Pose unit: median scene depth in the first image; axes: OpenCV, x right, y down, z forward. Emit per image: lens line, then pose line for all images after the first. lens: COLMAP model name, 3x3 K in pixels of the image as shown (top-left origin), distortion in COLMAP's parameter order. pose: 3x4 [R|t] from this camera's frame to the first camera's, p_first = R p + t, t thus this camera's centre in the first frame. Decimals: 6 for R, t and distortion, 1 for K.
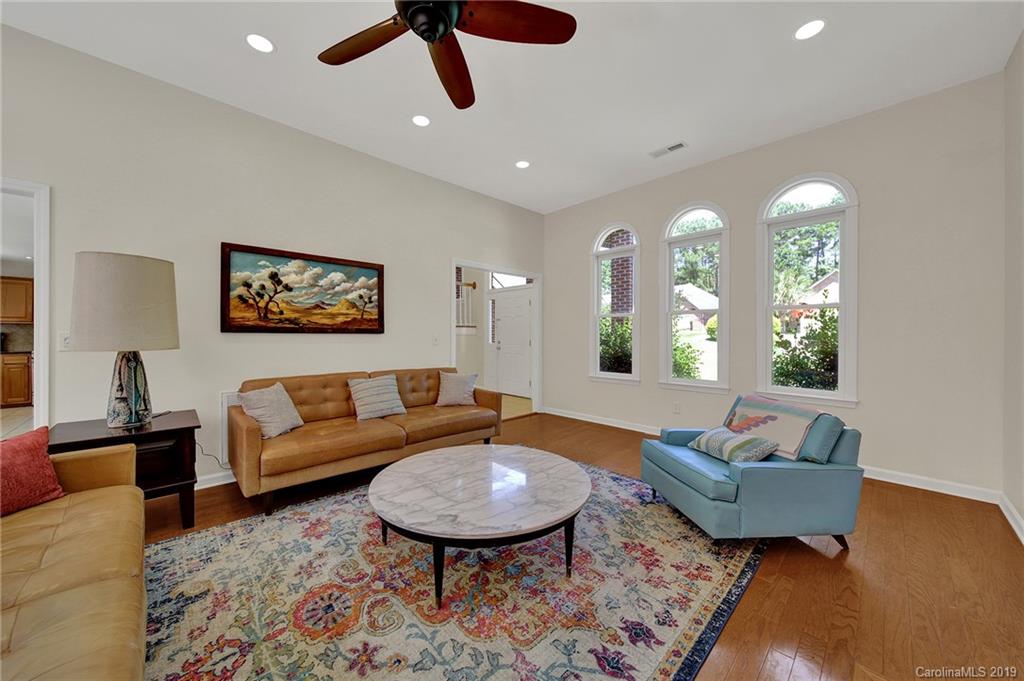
lens RADIAL K [[364.9, 0, 509.2], [0, 364.9, 335.7], [0, 0, 1]] dist [-0.000983, -0.000920]
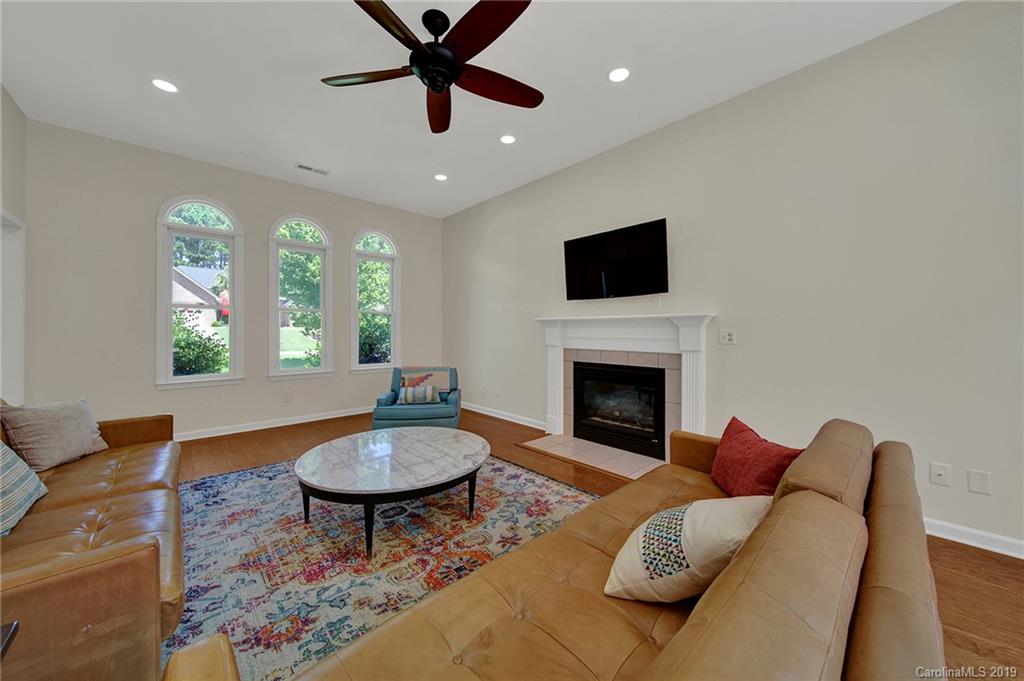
lens RADIAL K [[364.9, 0, 511.5], [0, 364.9, 330.1], [0, 0, 1]] dist [-0.000983, -0.000920]
pose [[0.013655, -0.000582, 0.999907, -0.830574], [0.000319, 1.000000, 0.000577, -0.002465], [-0.999907, 0.000311, 0.013656, 0.415107]]
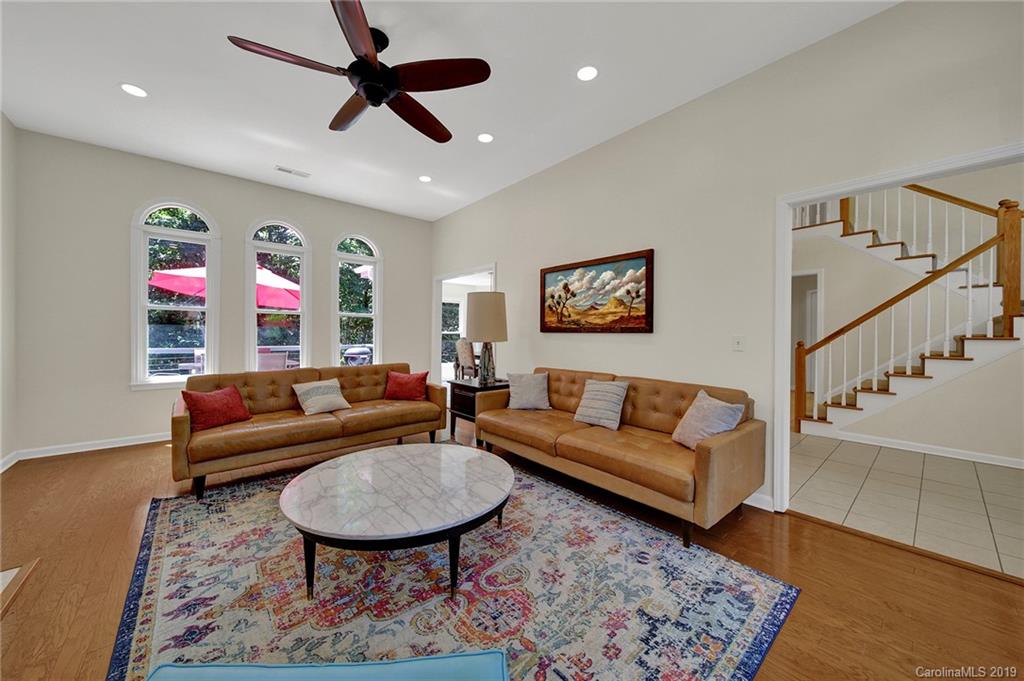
lens RADIAL K [[364.9, 0, 507.9], [0, 364.9, 335.6], [0, 0, 1]] dist [-0.000983, -0.000920]
pose [[-0.055301, 0.001949, -0.998468, 0.597185], [-0.007300, 0.999971, 0.002356, 0.000787], [0.998443, 0.007419, -0.055285, 0.882980]]
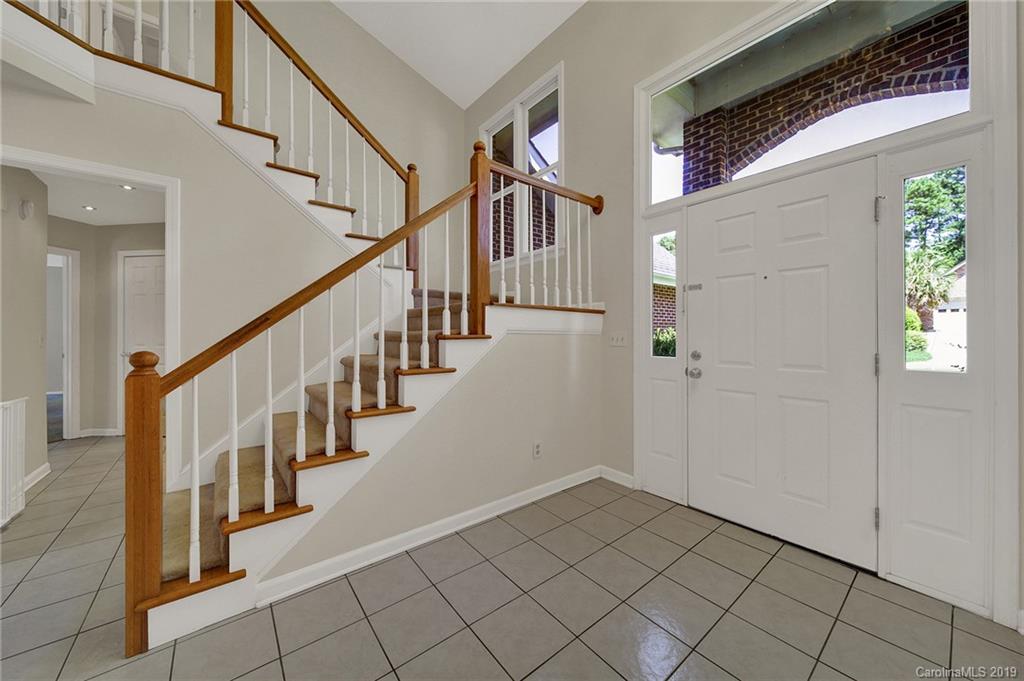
lens RADIAL K [[364.9, 0, 511.8], [0, 364.9, 336.1], [0, 0, 1]] dist [-0.000983, -0.000920]
pose [[0.997406, -0.001338, -0.071969, -0.391791], [0.001457, 0.999998, 0.001593, -0.000854], [0.071967, -0.001693, 0.997406, 1.527472]]
